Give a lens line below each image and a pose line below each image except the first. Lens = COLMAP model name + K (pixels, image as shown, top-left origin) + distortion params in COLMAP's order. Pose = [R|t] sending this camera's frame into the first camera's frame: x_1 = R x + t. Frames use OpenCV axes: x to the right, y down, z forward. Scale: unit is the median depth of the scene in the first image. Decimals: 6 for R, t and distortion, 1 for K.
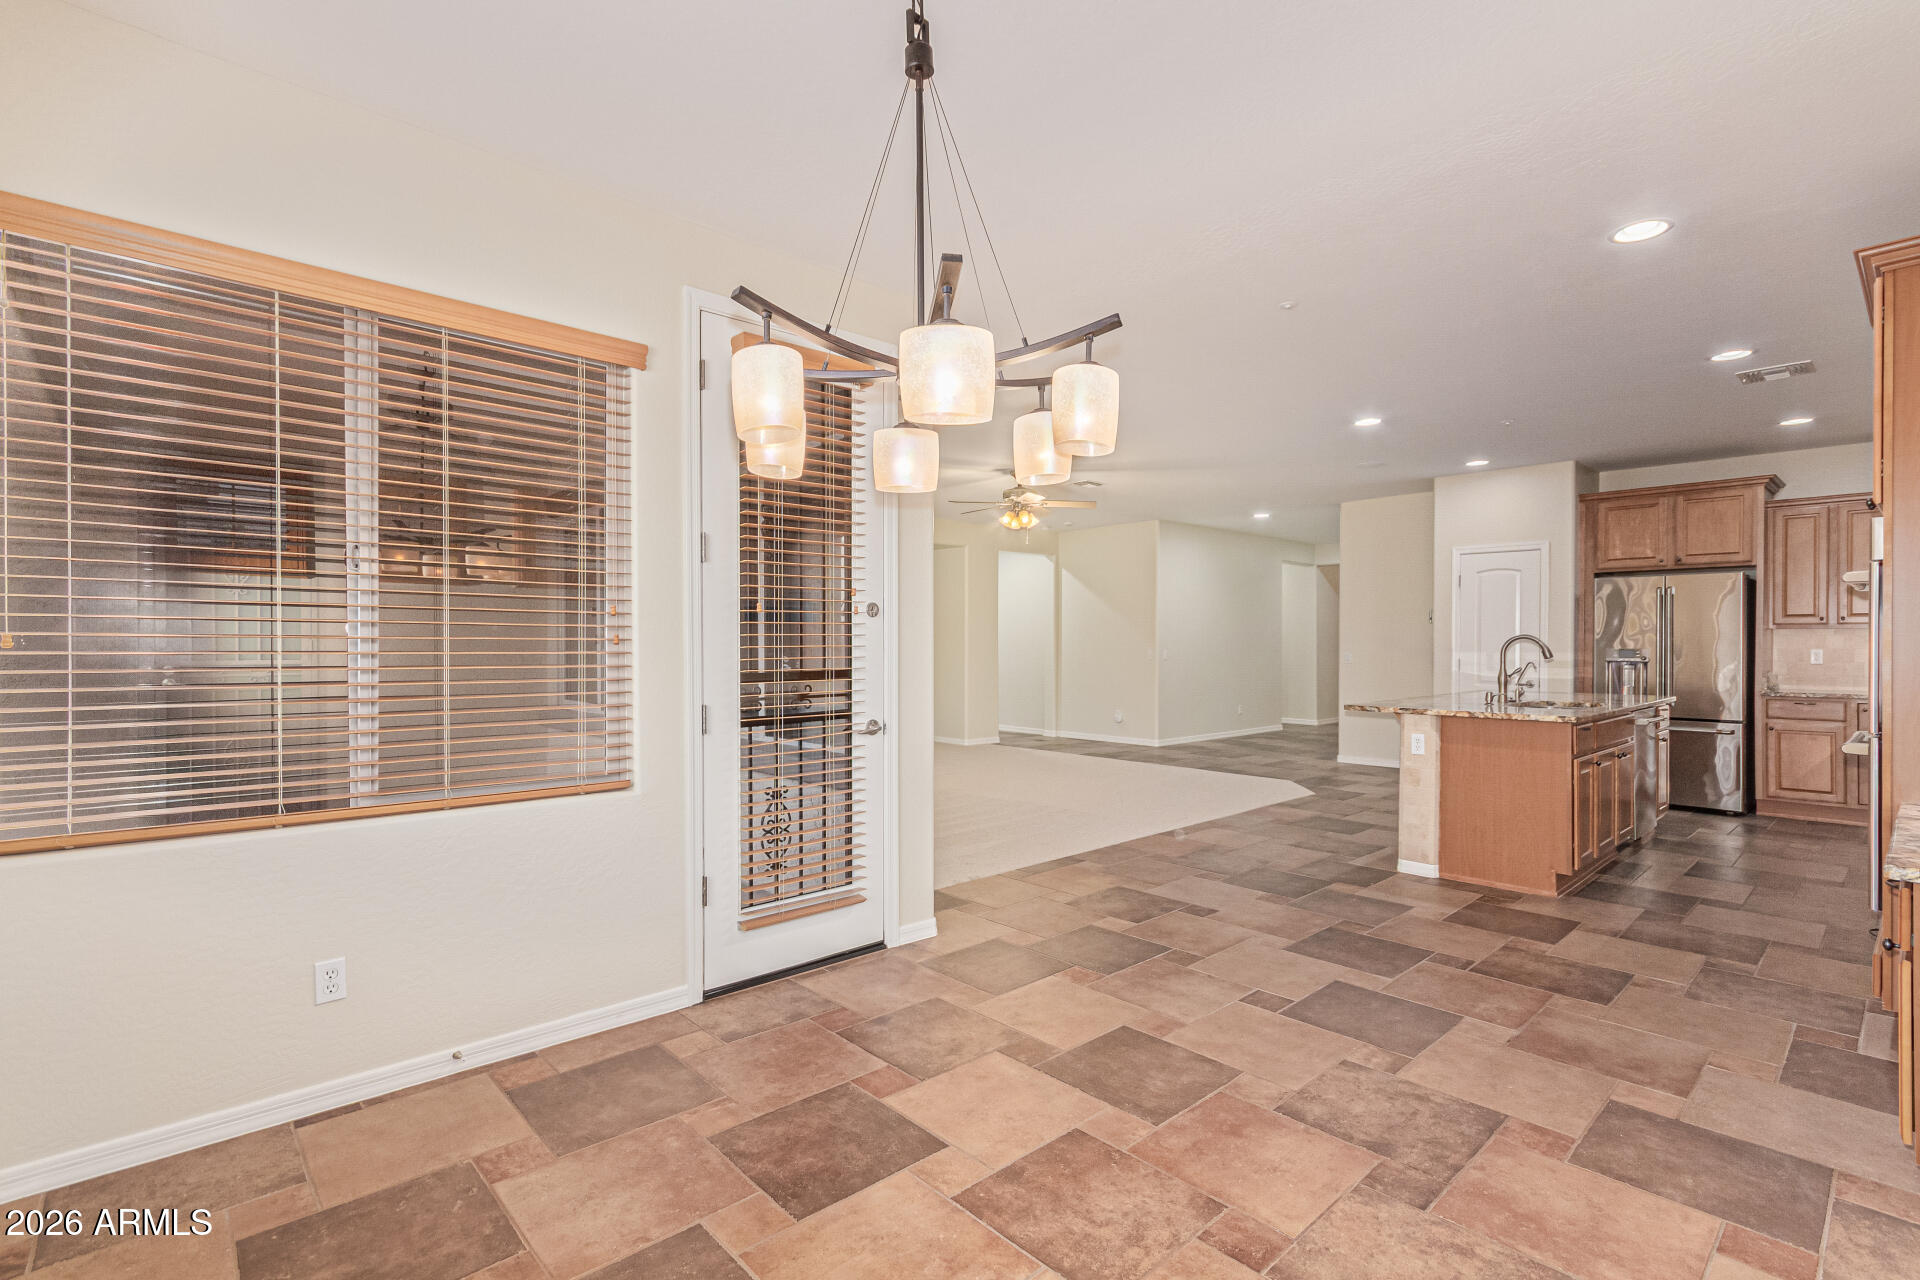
lens RADIAL K [[886.8, 0, 964.1], [0, 886.8, 643.7], [0, 0, 1]] dist [0.005705, -0.000814]
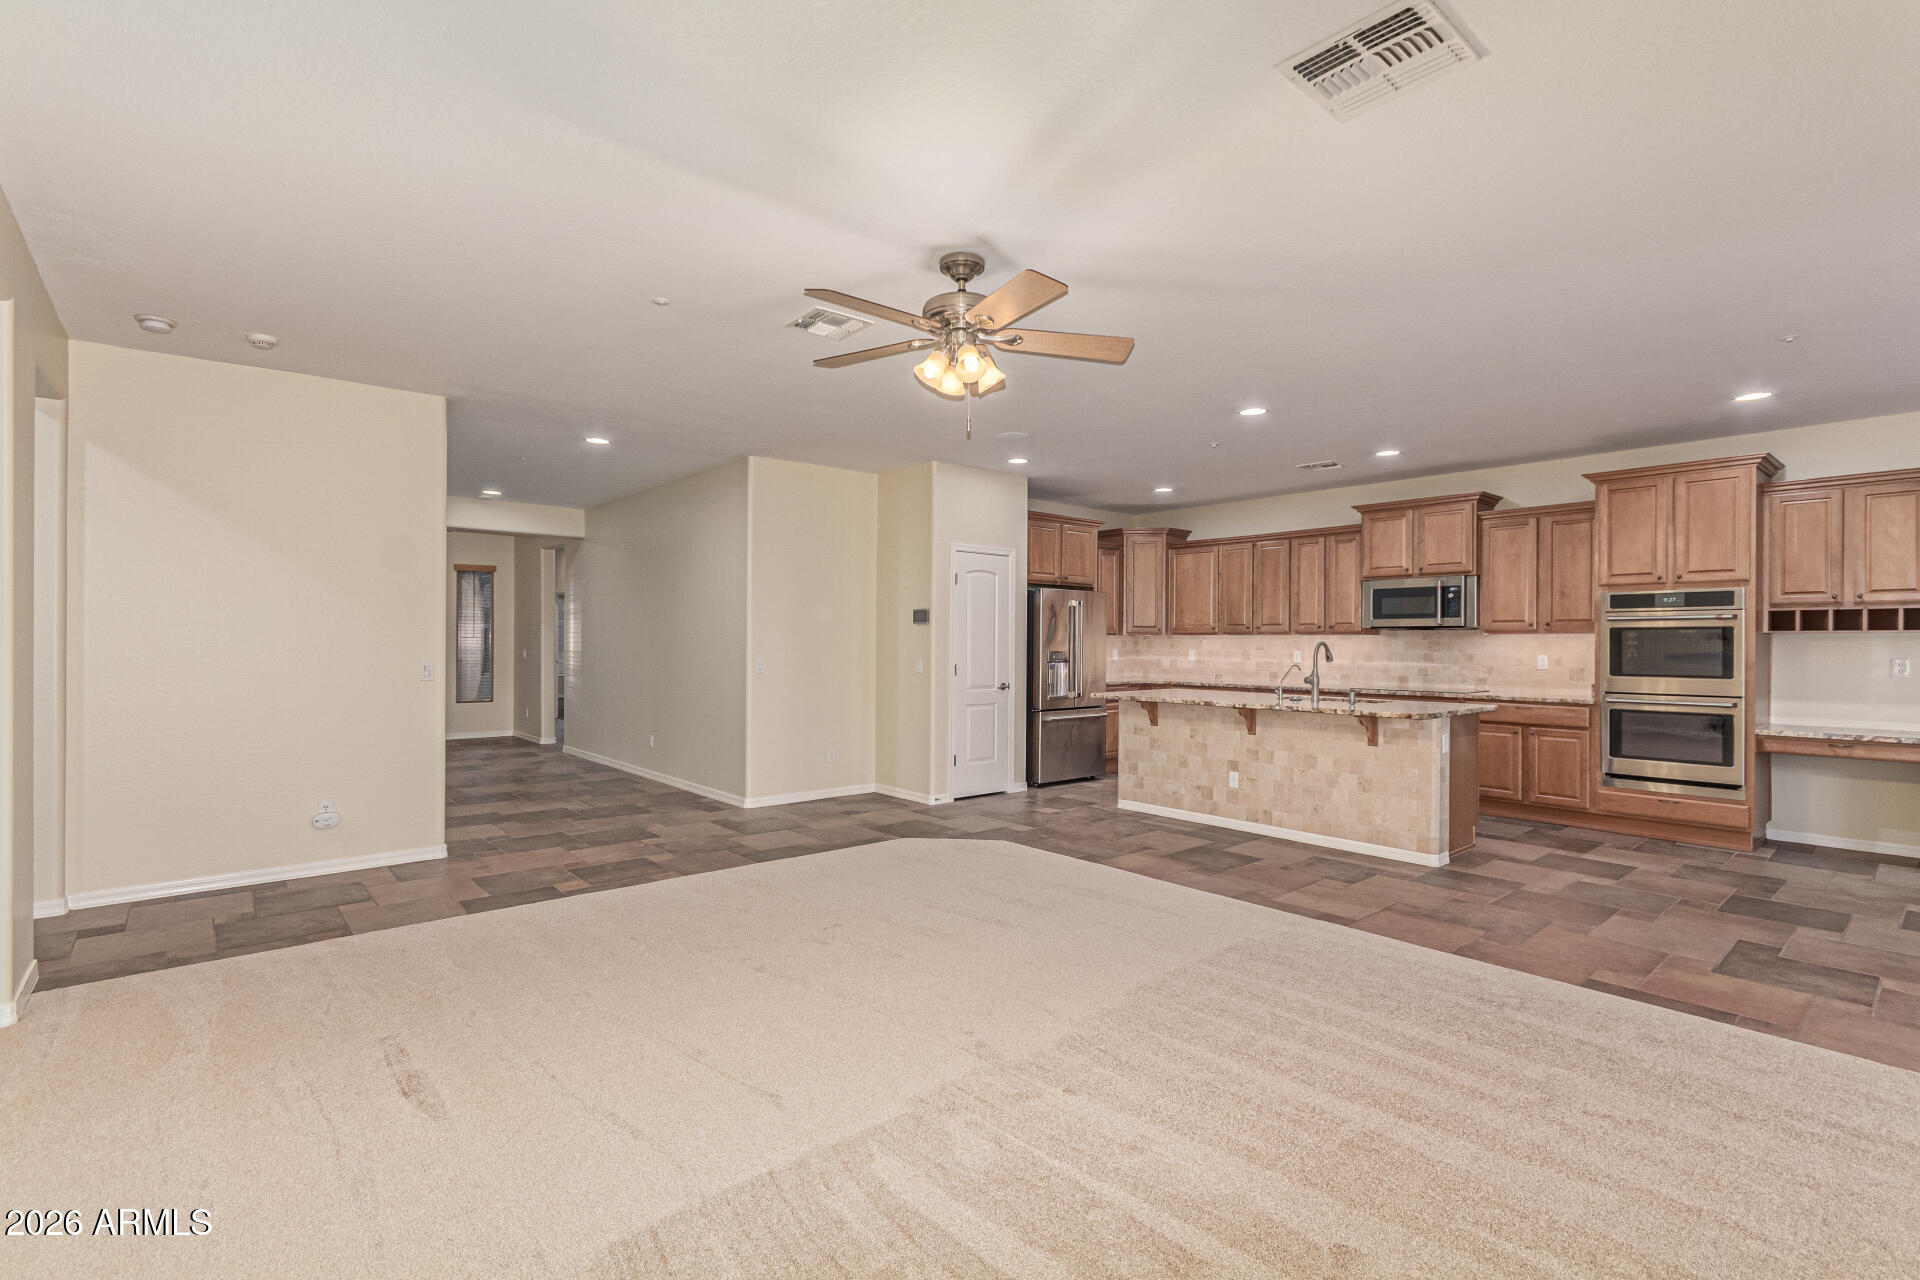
lens RADIAL K [[886.8, 0, 957.1], [0, 886.8, 639.5], [0, 0, 1]] dist [0.005705, -0.000814]
pose [[0.040044, -0.000709, 0.999198, -0.664039], [-0.000713, 0.999999, 0.000738, -0.016166], [-0.999198, -0.000742, 0.040044, 1.727878]]
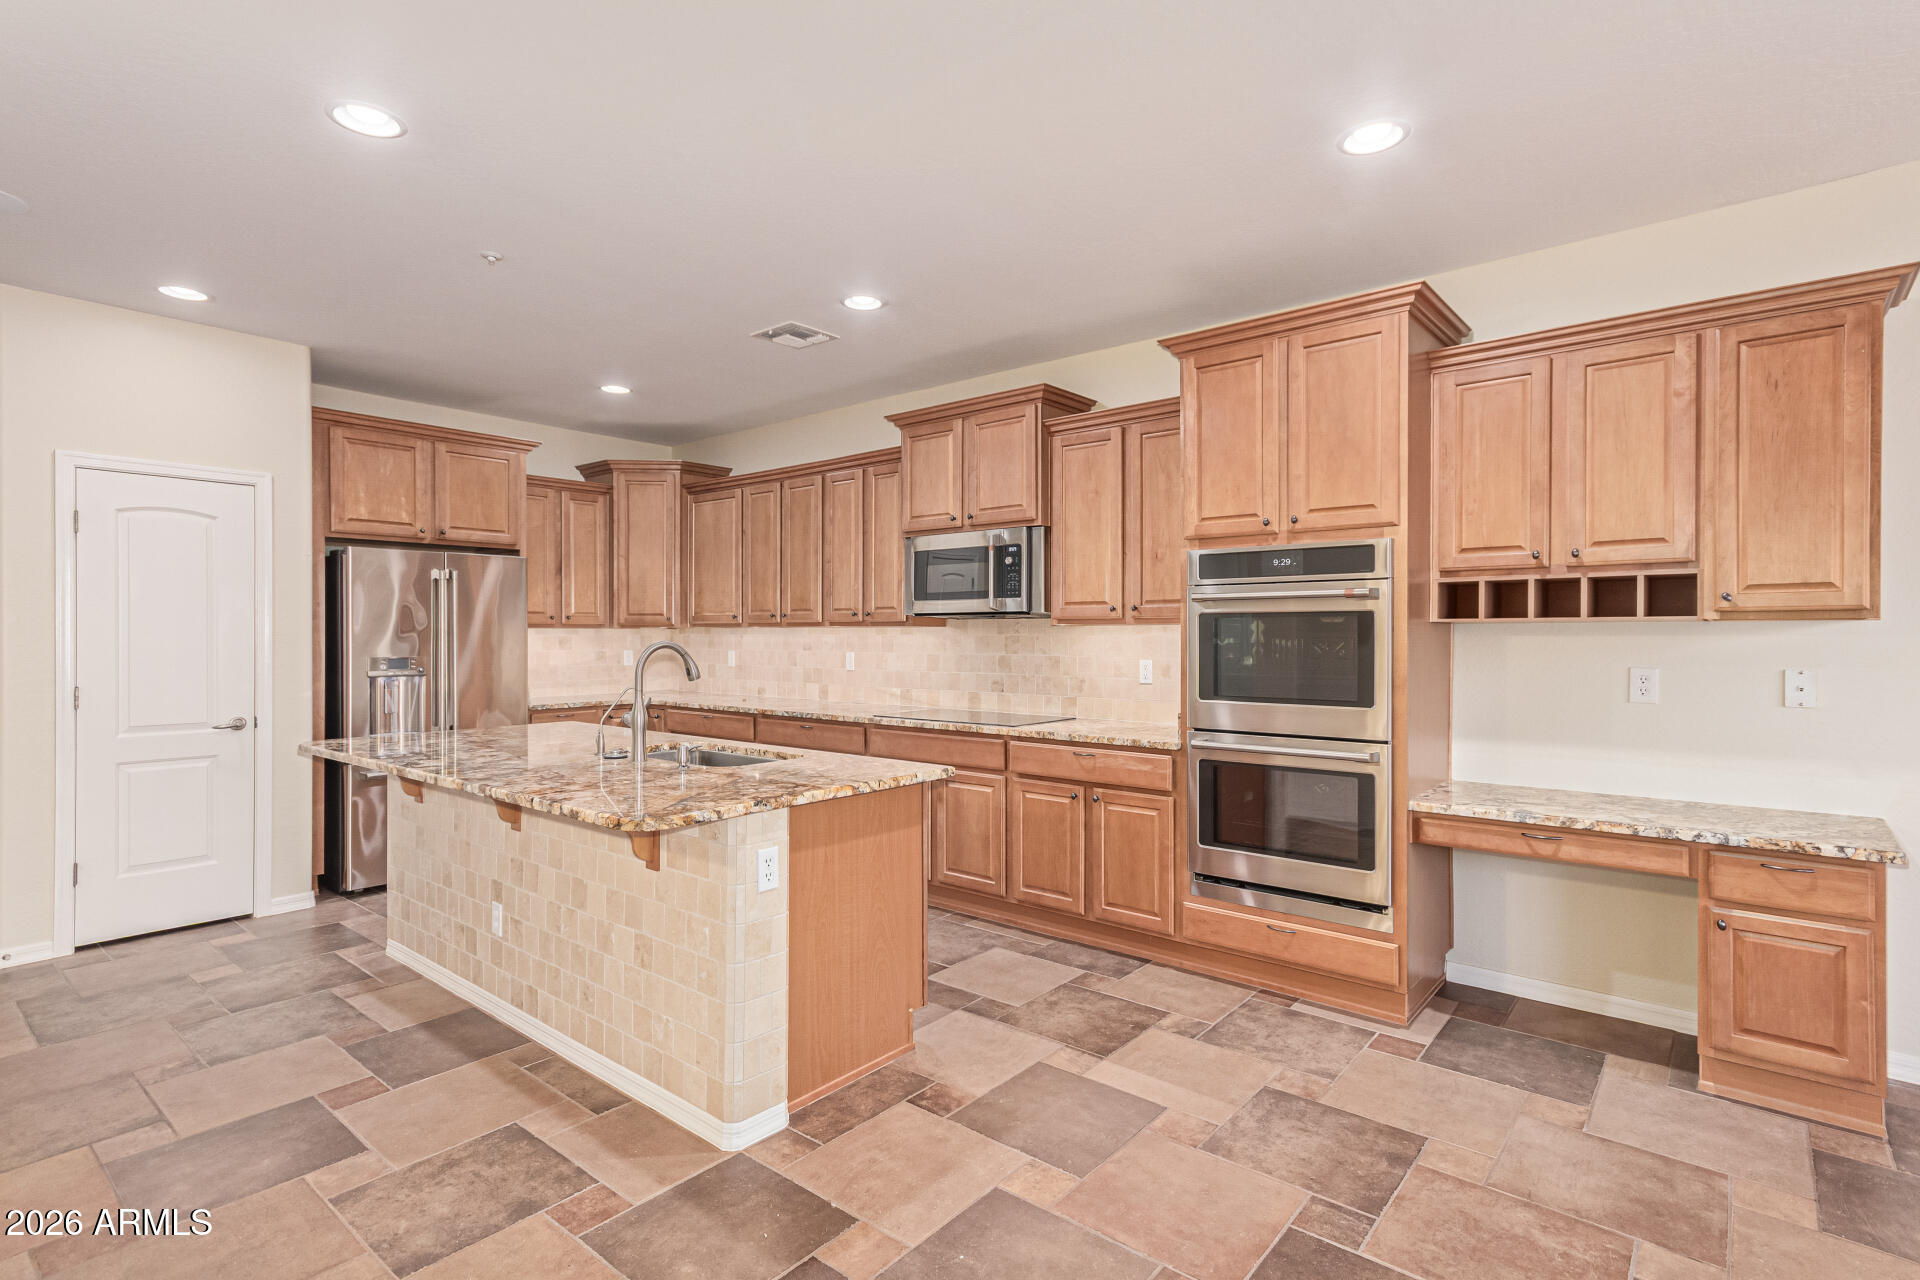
lens RADIAL K [[943.1, 0, 969.5], [0, 943.1, 636.1], [0, 0, 1]] dist [0.010579, 0.003422]
pose [[-0.118419, -0.008884, 0.992924, -0.025162], [0.004190, 0.999947, 0.009447, -0.023495], [-0.992955, 0.005279, -0.118375, 1.056160]]
